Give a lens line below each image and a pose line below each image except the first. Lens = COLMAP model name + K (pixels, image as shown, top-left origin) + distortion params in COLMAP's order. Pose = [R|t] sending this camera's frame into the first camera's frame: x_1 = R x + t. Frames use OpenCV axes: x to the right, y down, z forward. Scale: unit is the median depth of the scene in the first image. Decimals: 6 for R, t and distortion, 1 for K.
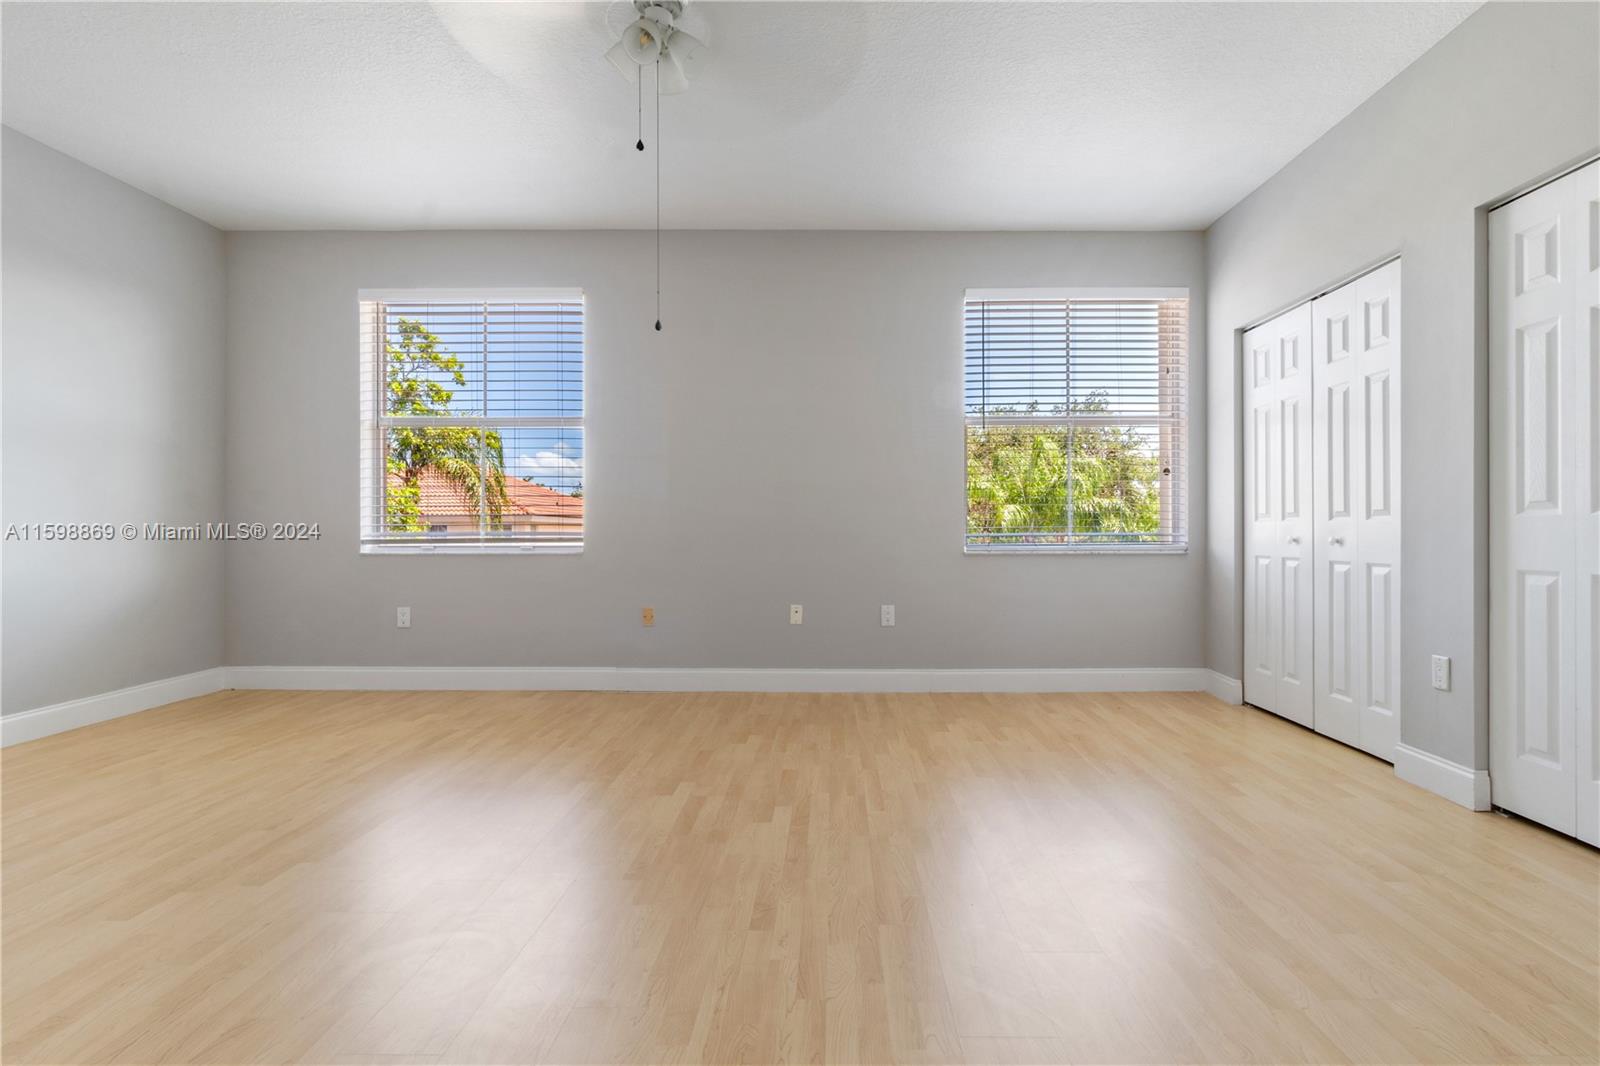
lens RADIAL K [[745.3, 0, 825.2], [0, 745.3, 531.8], [0, 0, 1]] dist [0.002835, 0.000286]
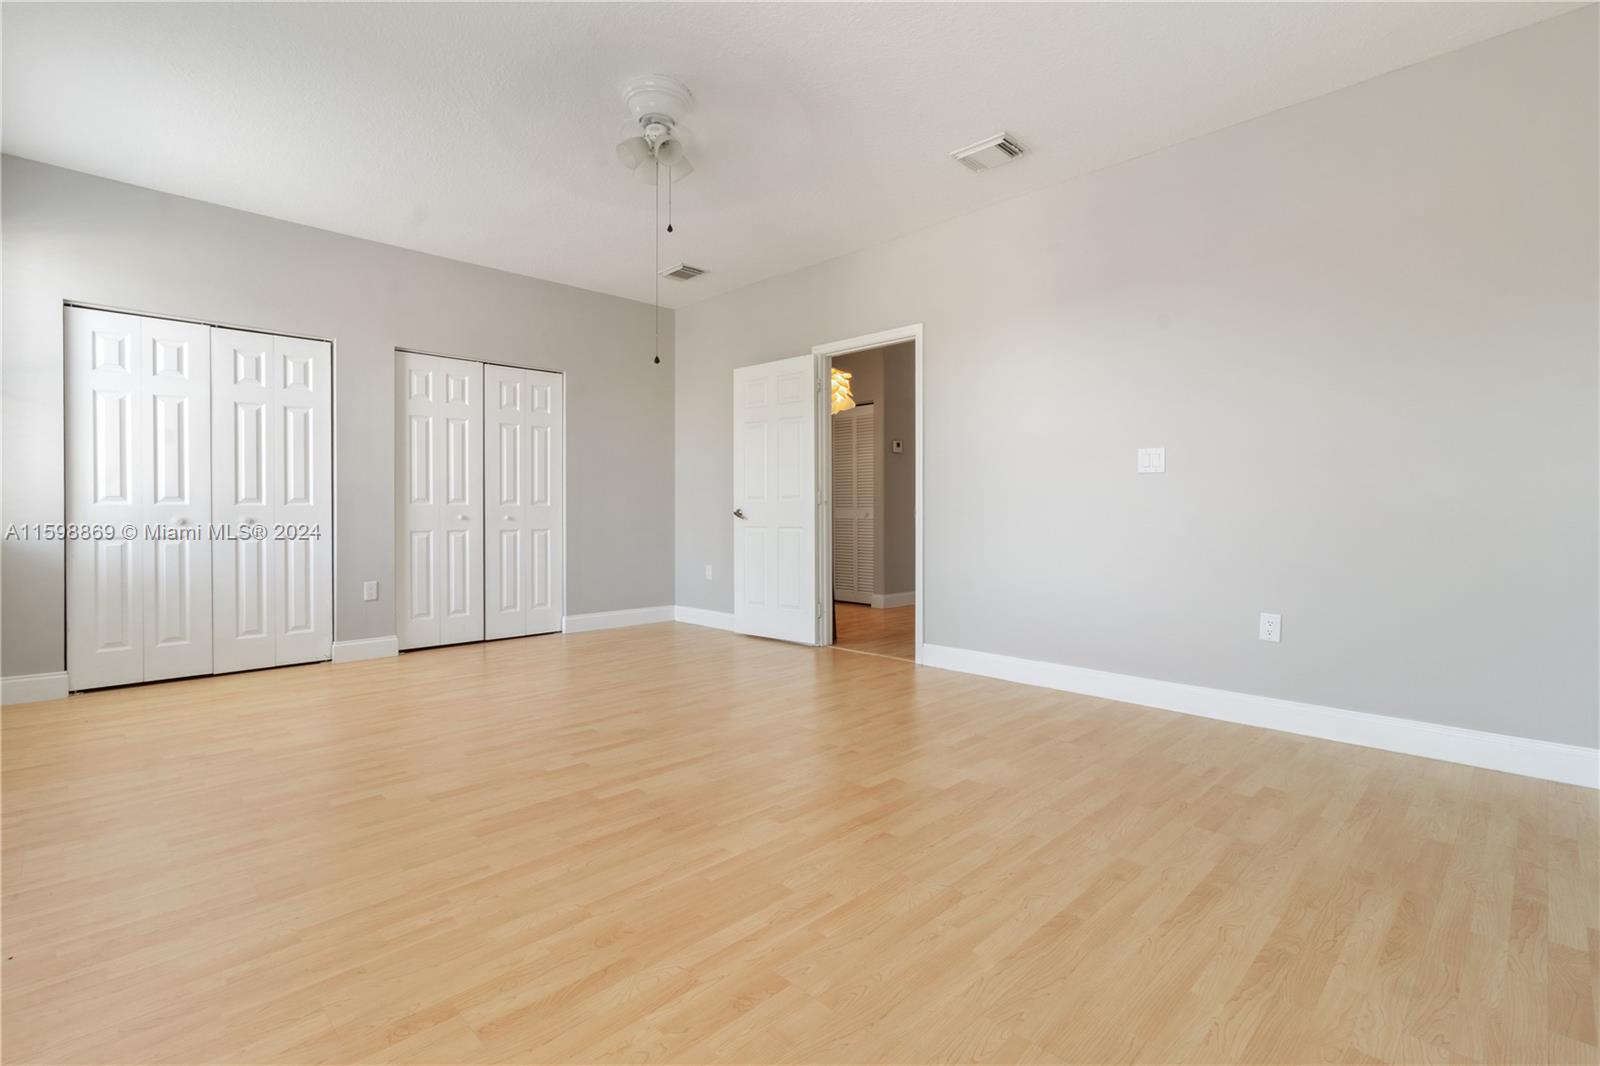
lens RADIAL K [[745.3, 0, 799.8], [0, 745.3, 521.4], [0, 0, 1]] dist [0.002835, 0.000286]
pose [[-0.713525, -0.008634, 0.700576, -1.133596], [0.003109, 0.999875, 0.015489, -0.004855], [-0.700623, 0.013230, -0.713409, 1.493578]]
